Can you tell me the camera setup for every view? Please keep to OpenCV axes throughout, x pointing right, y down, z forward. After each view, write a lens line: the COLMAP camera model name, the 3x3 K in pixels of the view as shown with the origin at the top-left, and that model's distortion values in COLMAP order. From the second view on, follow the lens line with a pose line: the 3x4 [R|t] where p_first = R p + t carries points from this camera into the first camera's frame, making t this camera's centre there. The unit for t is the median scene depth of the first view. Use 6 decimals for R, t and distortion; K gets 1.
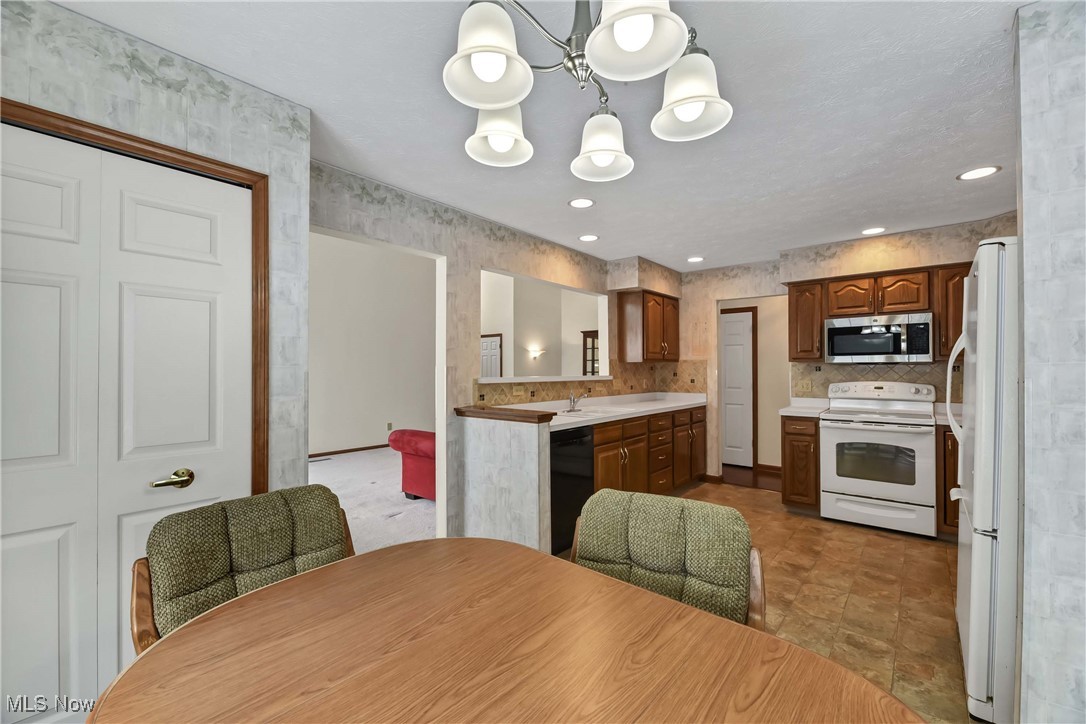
lens RADIAL K [[453.2, 0, 537.7], [0, 453.2, 369.9], [0, 0, 1]] dist [-0.006632, -0.002341]
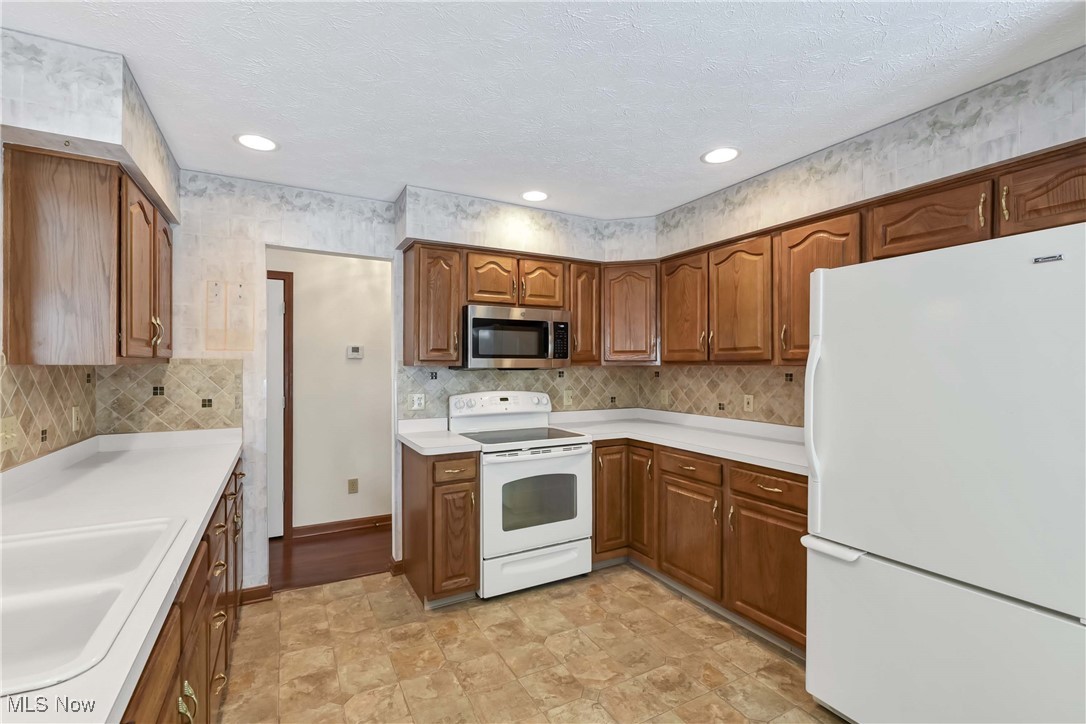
lens RADIAL K [[468.5, 0, 554.4], [0, 468.5, 367.0], [0, 0, 1]] dist [0.005729, -0.006023]
pose [[0.352641, 0.000275, 0.935759, 0.013266], [0.001518, 0.999998, -0.000866, -0.016427], [-0.935758, 0.001726, 0.352640, 0.626460]]
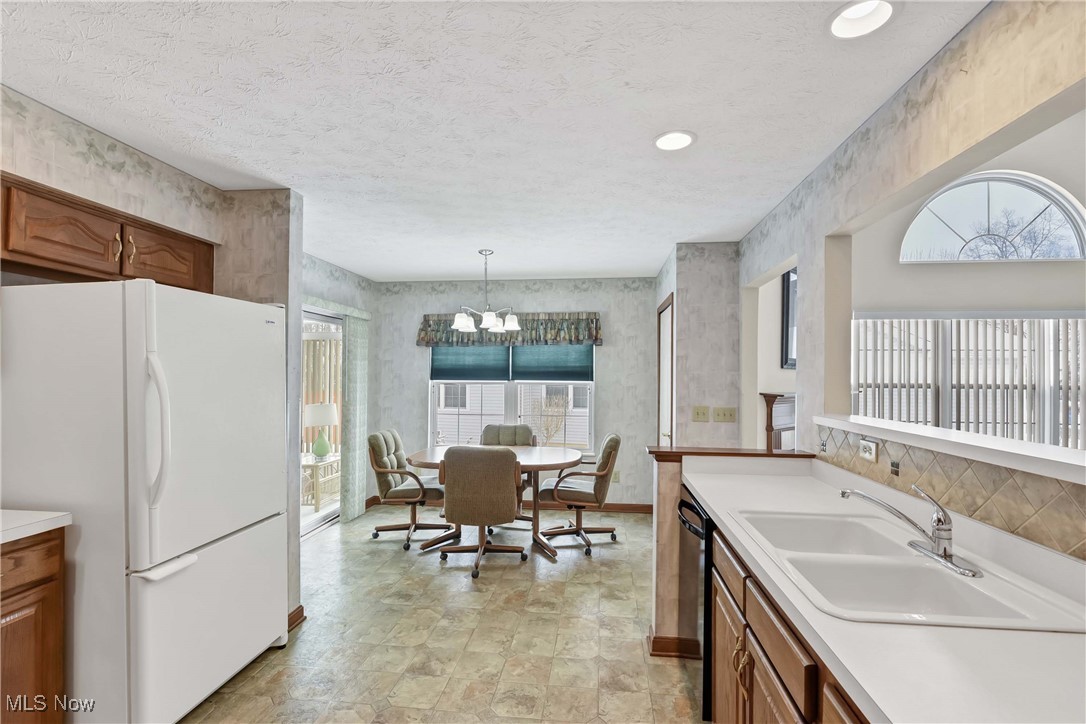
lens RADIAL K [[493.2, 0, 542.5], [0, 493.2, 377.1], [0, 0, 1]] dist [-0.005463, -0.001465]
pose [[-0.834649, -0.003963, -0.550768, 0.480981], [-0.009146, 0.999936, 0.006665, -0.029421], [0.550707, 0.010600, -0.834632, 1.118790]]
